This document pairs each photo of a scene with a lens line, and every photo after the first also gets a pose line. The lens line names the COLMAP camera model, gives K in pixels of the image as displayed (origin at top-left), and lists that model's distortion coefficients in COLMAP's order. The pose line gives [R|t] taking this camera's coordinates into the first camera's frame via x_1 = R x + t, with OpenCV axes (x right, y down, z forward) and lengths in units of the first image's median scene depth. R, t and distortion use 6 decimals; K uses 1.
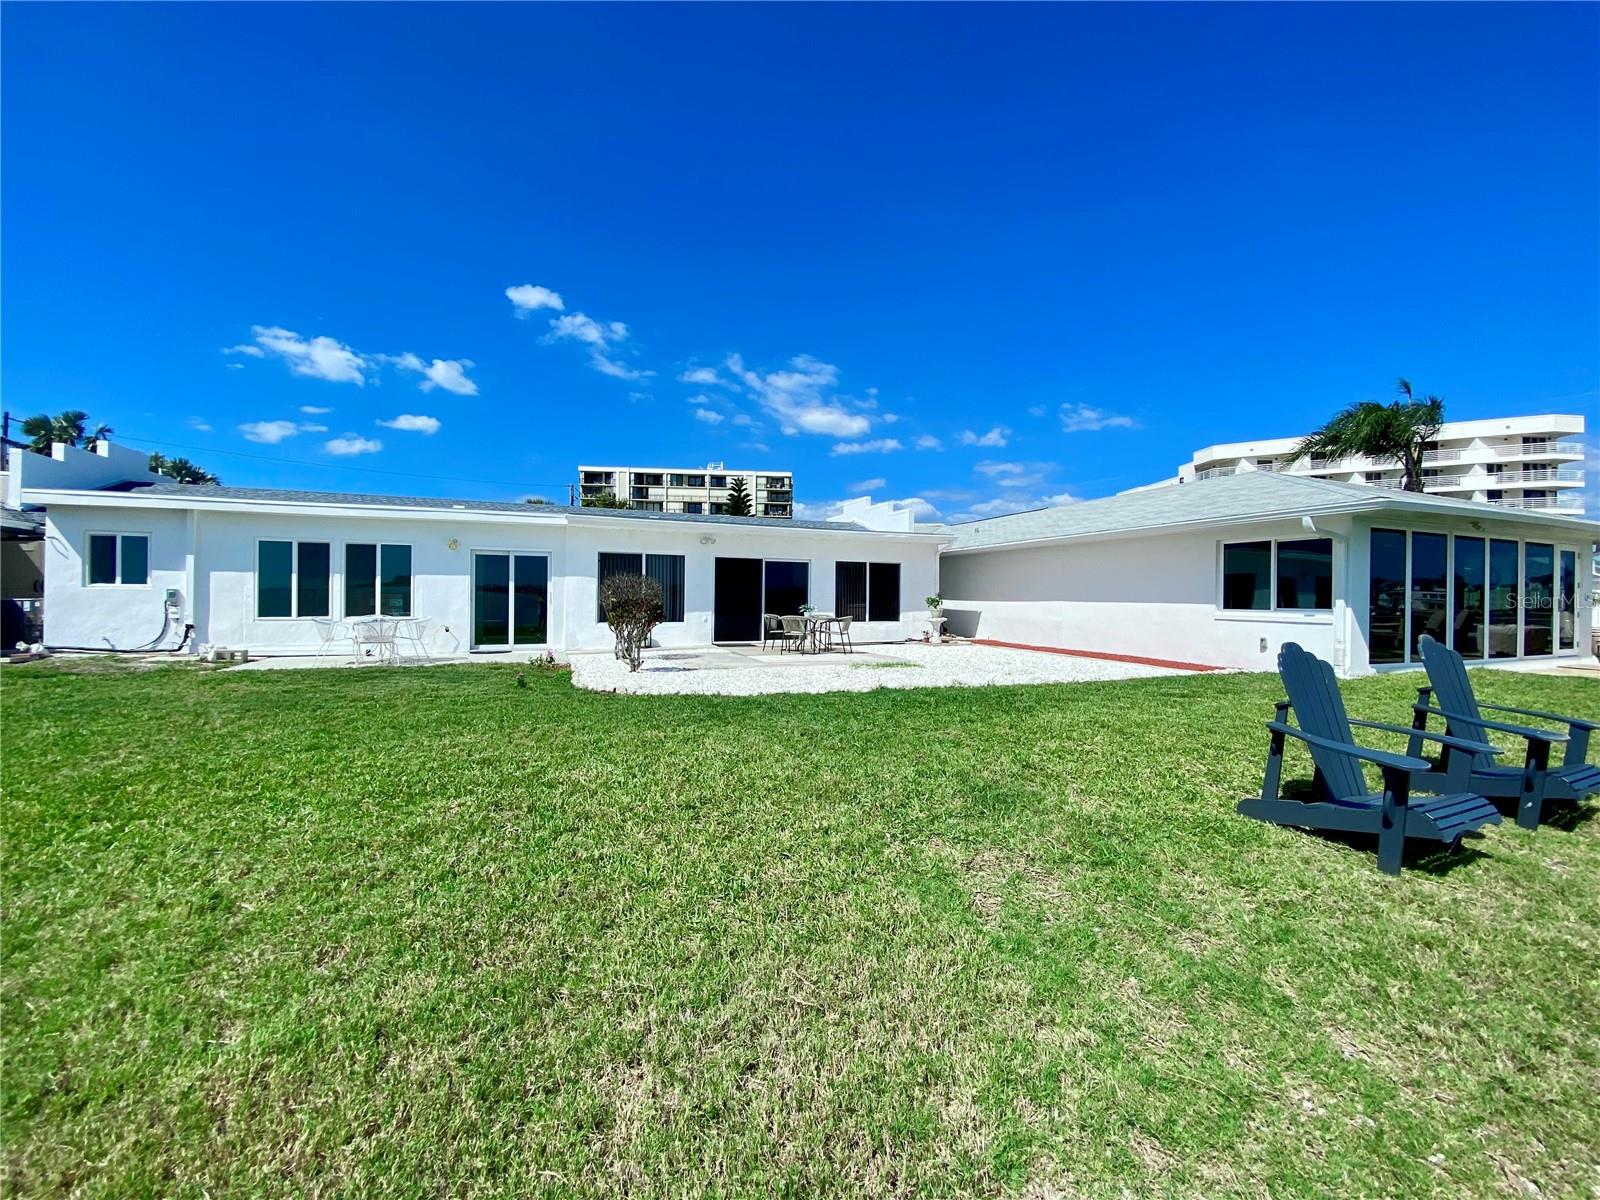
lens RADIAL K [[681.4, 0, 800.0], [0, 681.4, 600.0], [0, 0, 1]] dist [-0.000452, -0.005220]
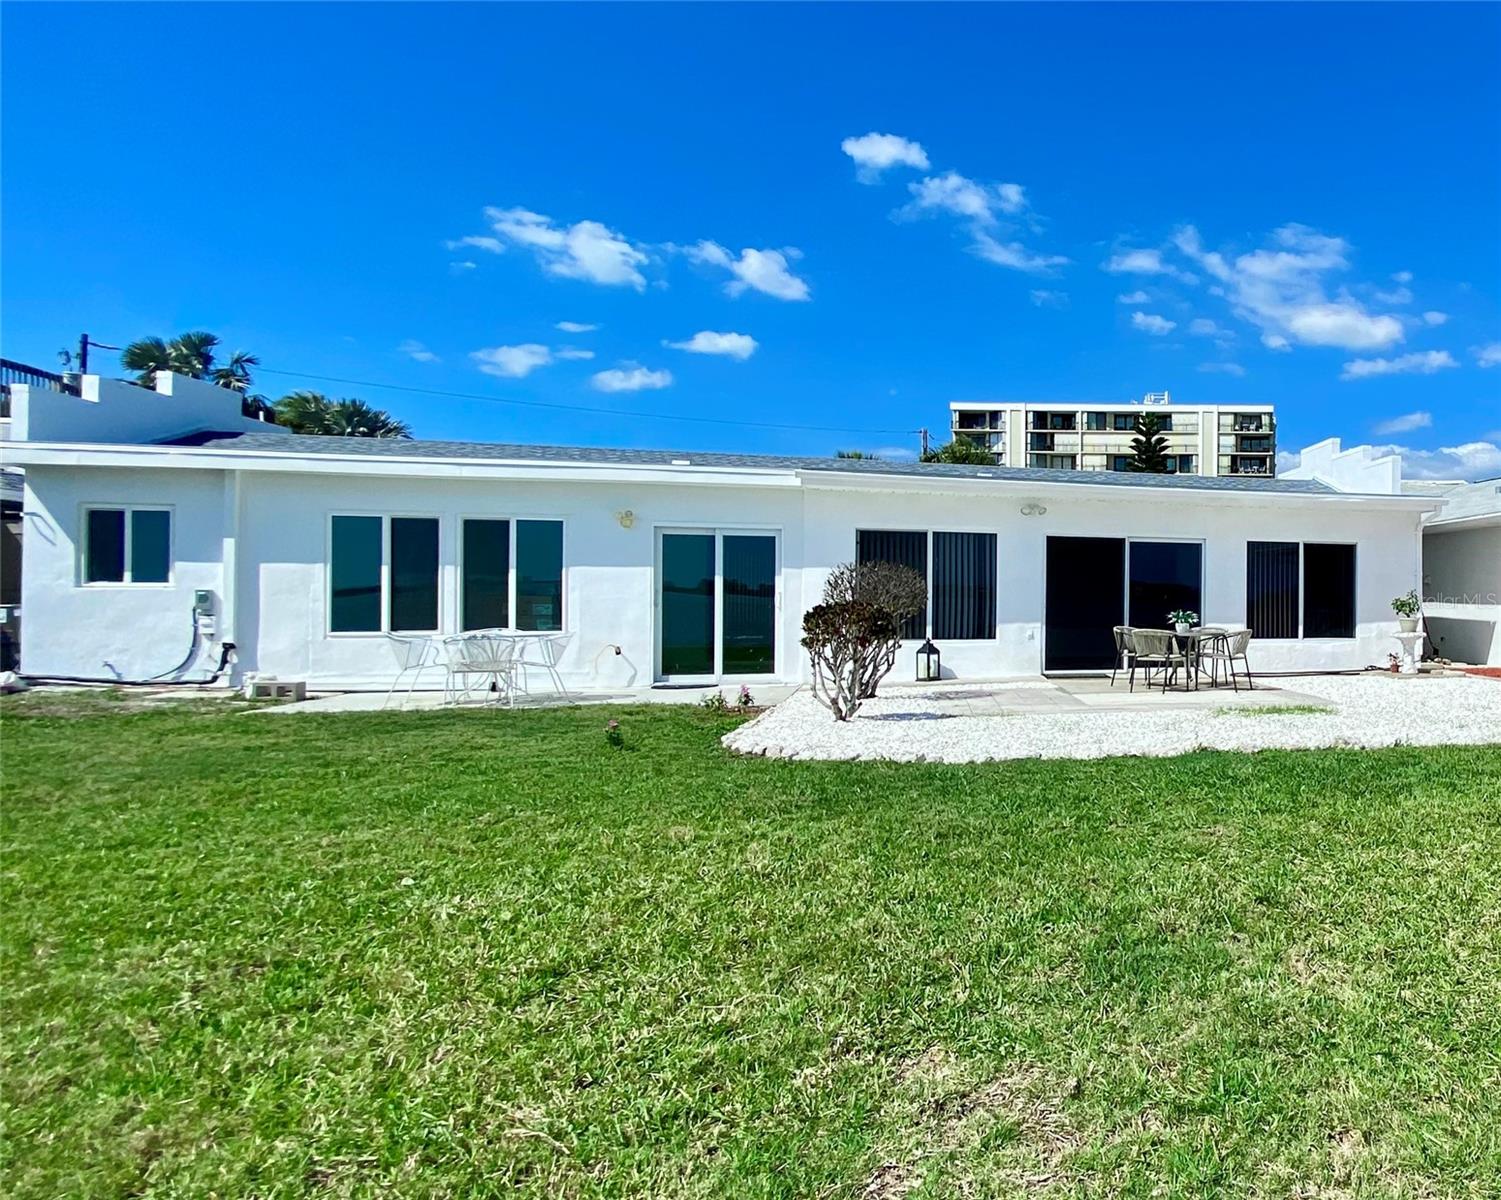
lens RADIAL K [[1211.8, 0, 750.5], [0, 1211.8, 600.0], [0, 0, 1]] dist [-0.000736, 0.014415]
pose [[0.996248, -0.002748, -0.086498, -0.365952], [0.002371, 0.999987, -0.004461, 0.000635], [0.086509, 0.004239, 0.996242, -0.168787]]
